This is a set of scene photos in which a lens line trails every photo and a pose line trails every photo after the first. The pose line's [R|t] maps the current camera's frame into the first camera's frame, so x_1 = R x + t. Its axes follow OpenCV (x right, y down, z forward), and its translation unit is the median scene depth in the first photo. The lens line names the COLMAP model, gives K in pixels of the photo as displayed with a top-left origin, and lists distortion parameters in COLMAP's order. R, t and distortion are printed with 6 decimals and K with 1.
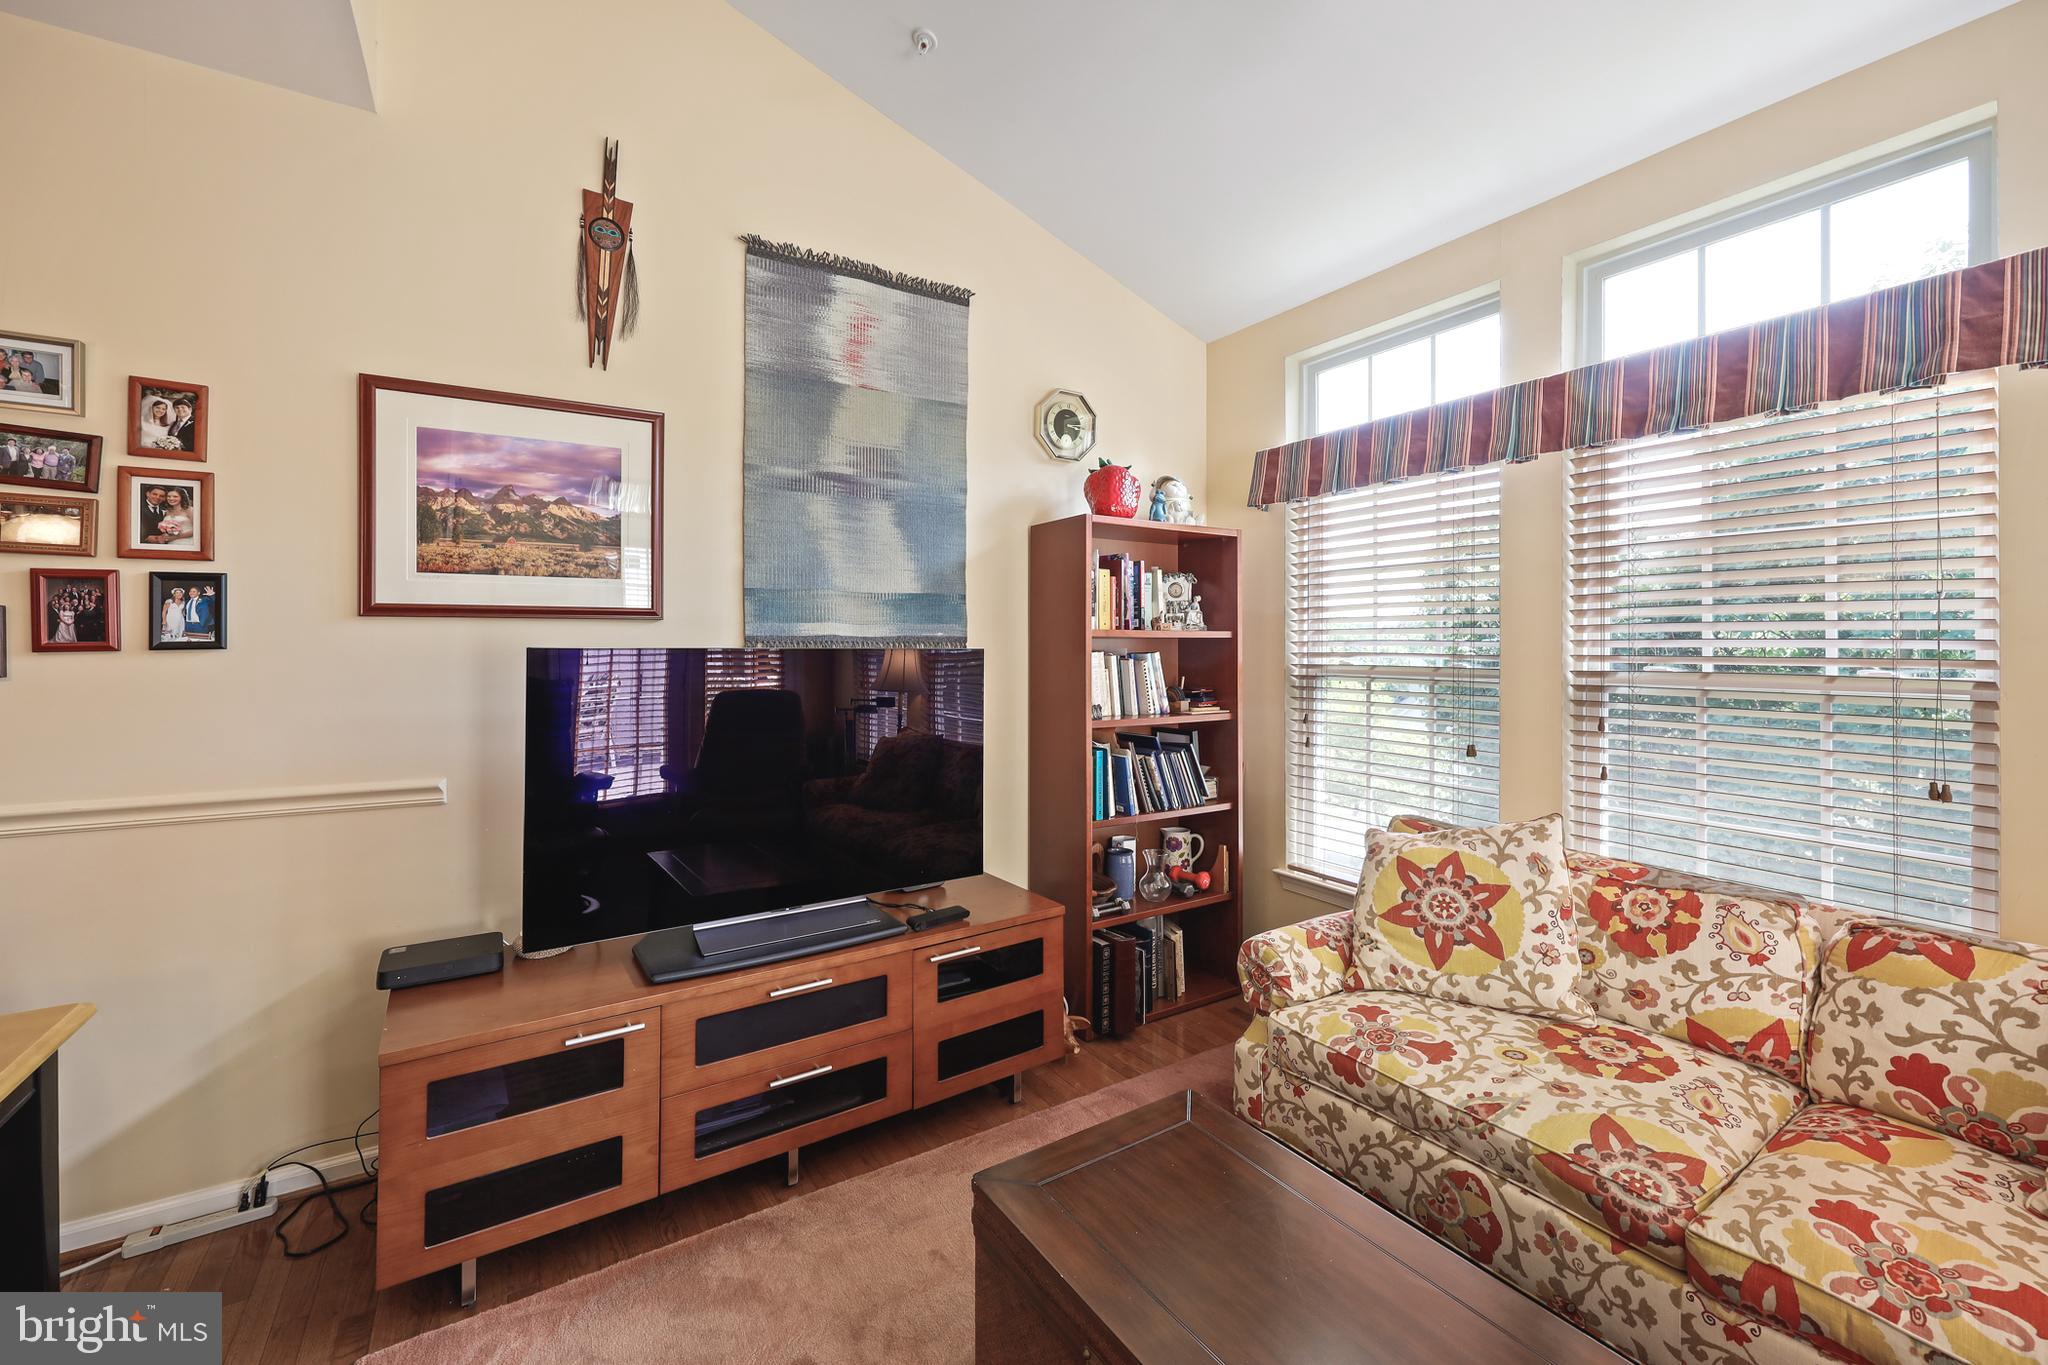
lens RADIAL K [[845.8, 0, 1025.7], [0, 845.8, 656.8], [0, 0, 1]] dist [0.000203, -0.000003]
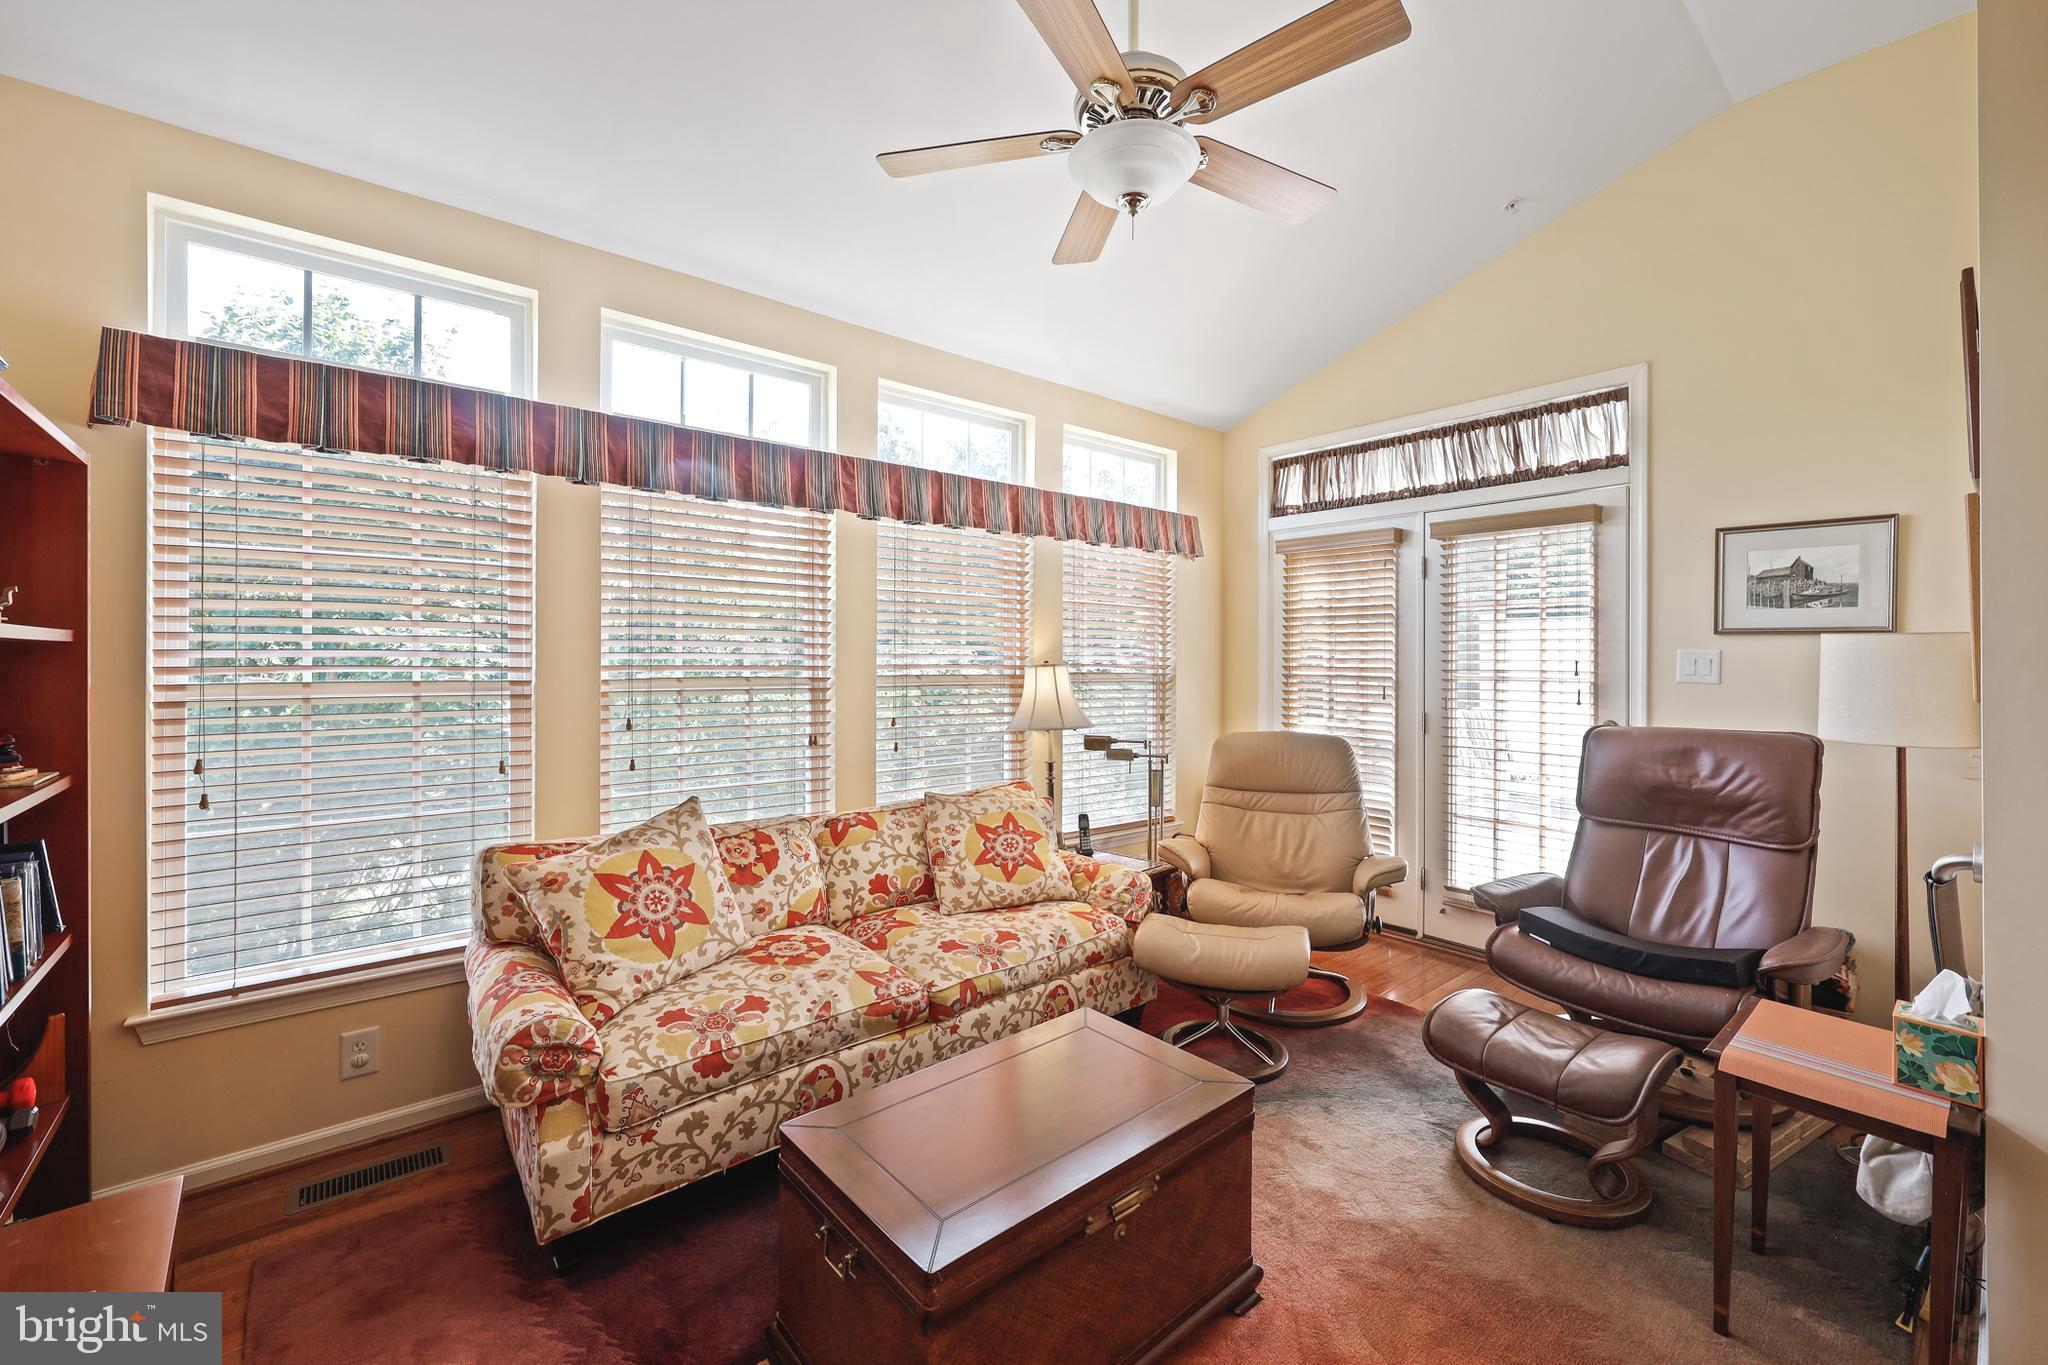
lens RADIAL K [[845.8, 0, 1025.7], [0, 845.8, 656.8], [0, 0, 1]] dist [0.000203, -0.000003]
pose [[-0.156550, 0.000214, 0.987670, -0.713592], [0.004813, 0.999988, 0.000547, -0.016035], [-0.987658, 0.004839, -0.156549, 0.782574]]
